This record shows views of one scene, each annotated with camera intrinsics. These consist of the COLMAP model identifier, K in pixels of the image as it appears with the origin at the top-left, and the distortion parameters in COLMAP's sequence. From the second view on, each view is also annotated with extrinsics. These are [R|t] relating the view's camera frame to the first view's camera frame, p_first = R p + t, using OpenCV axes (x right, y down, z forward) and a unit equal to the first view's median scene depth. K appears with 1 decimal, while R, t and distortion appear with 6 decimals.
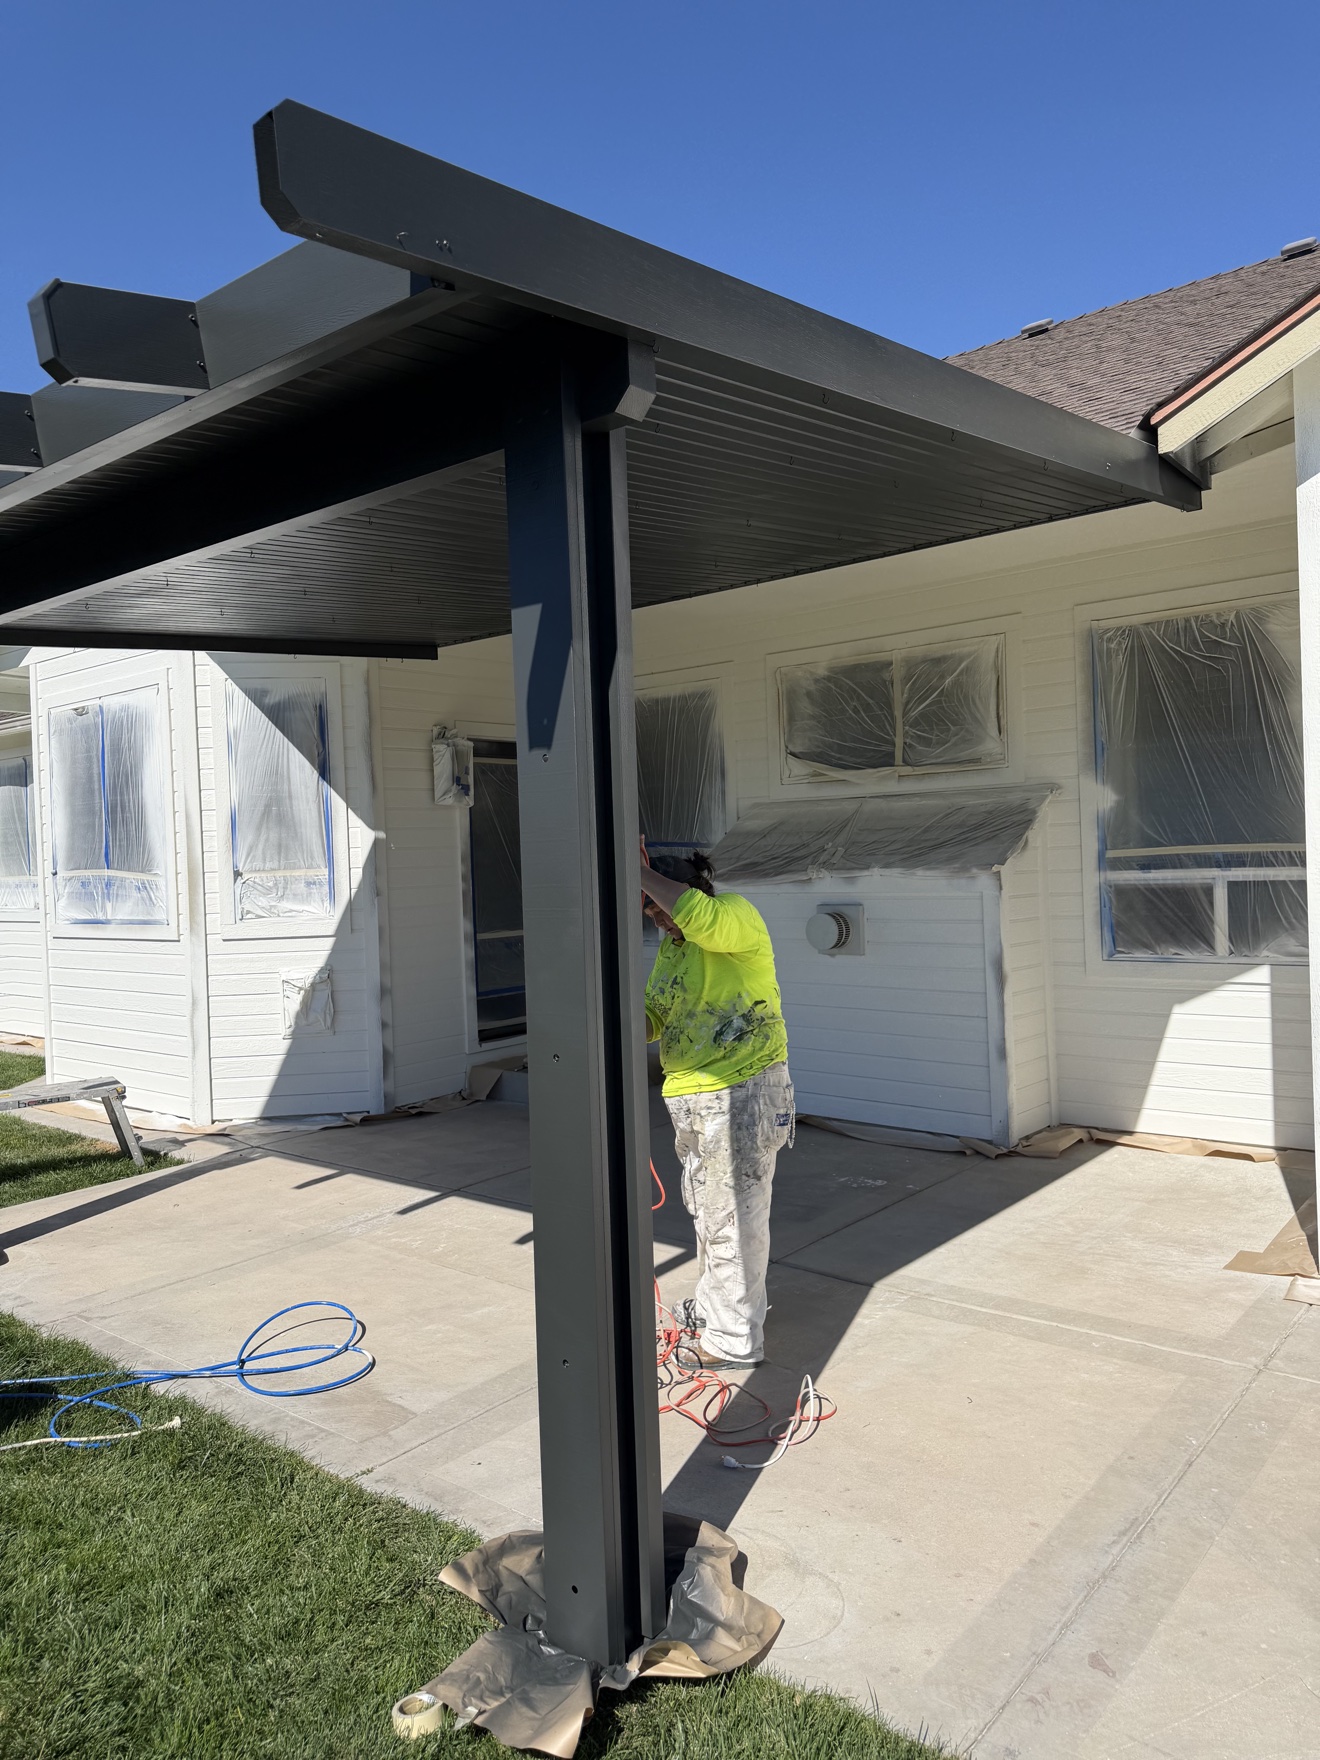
lens RADIAL K [[1239.4, 0, 660.6], [0, 1239.4, 880.6], [0, 0, 1]] dist [0.012556, -0.003632]
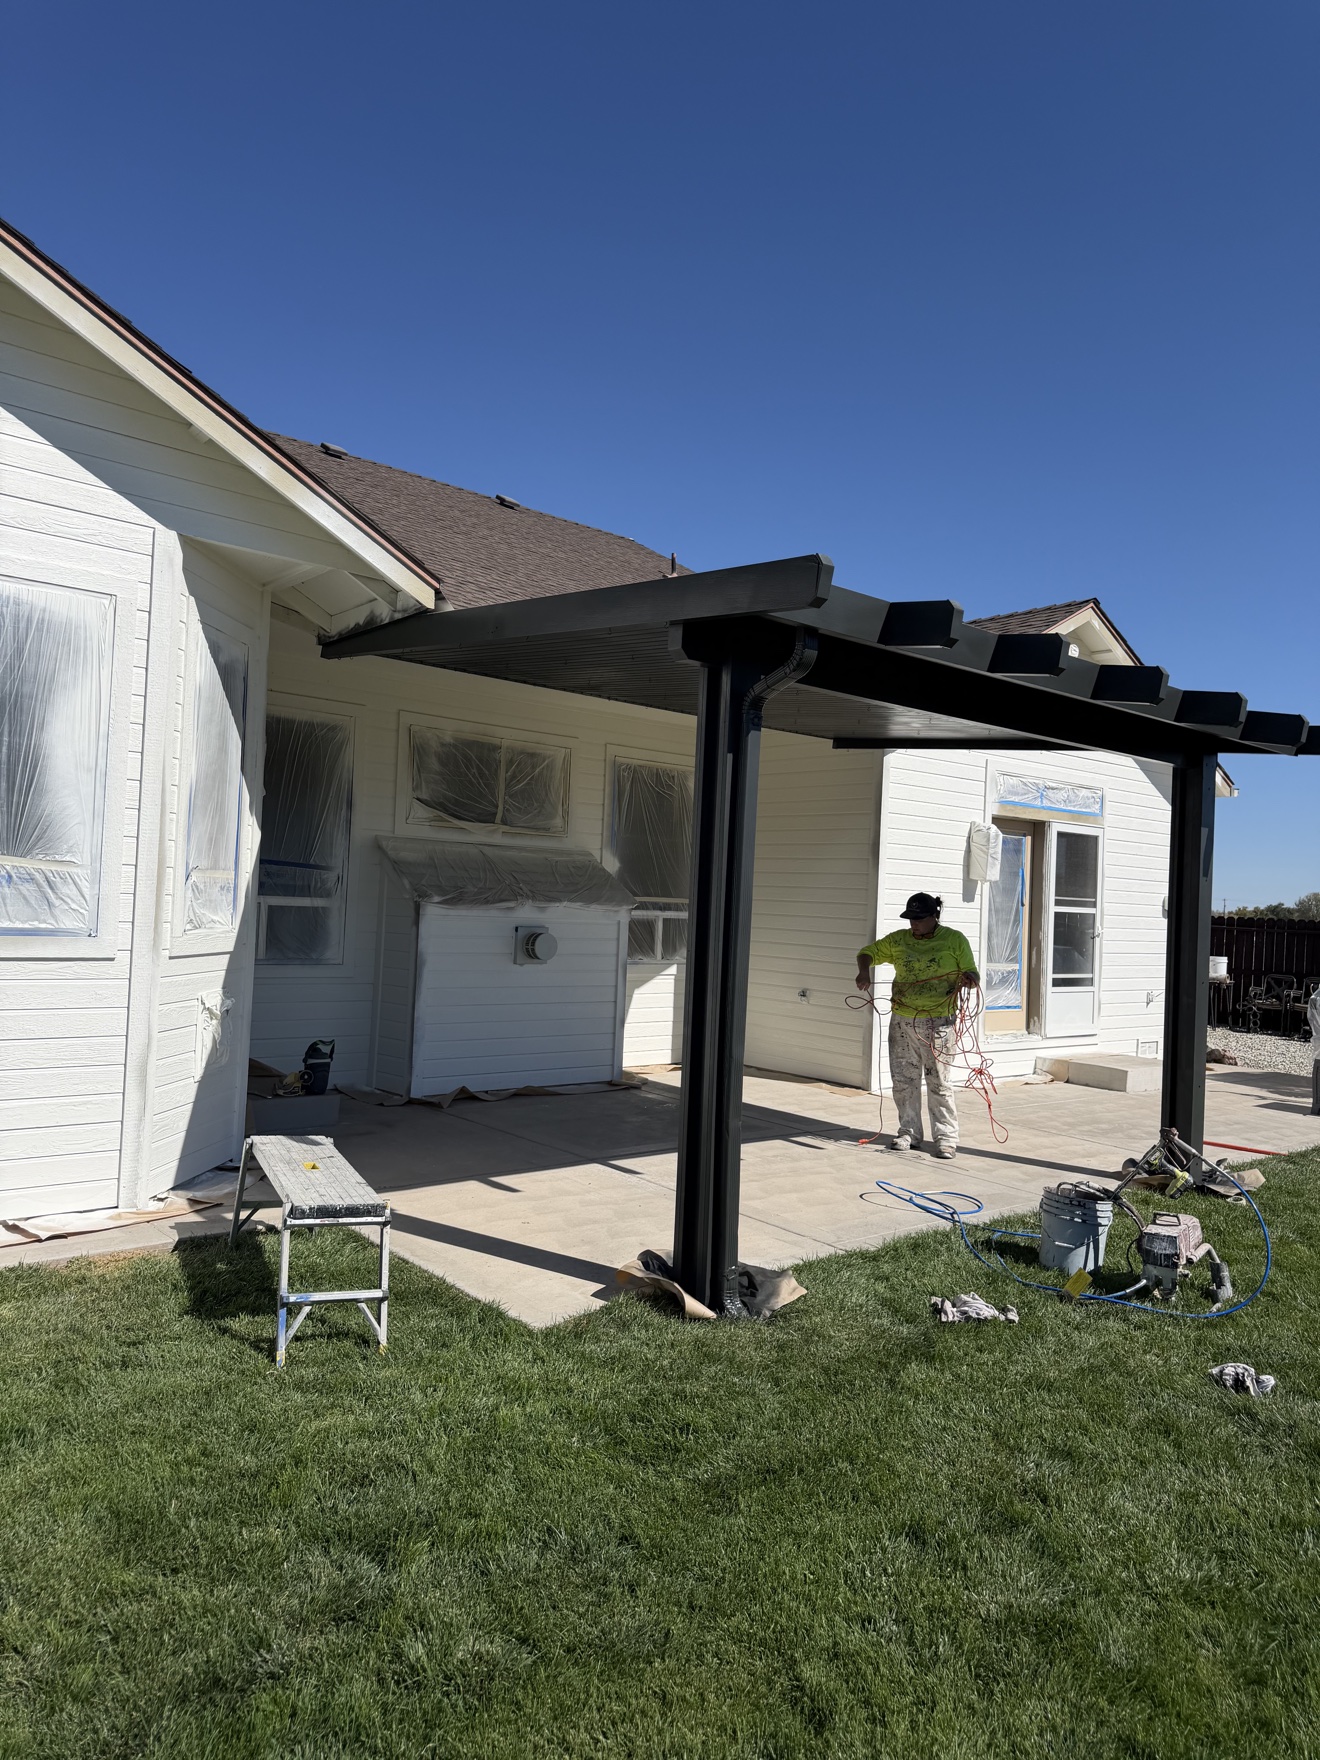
lens RADIAL K [[1239.4, 0, 661.8], [0, 1239.4, 876.9], [0, 0, 1]] dist [0.012556, -0.003632]
pose [[0.118354, 0.056504, 0.991362, -1.117271], [-0.032629, 0.998062, -0.052991, 0.030218], [-0.992435, -0.026075, 0.119969, 0.660606]]
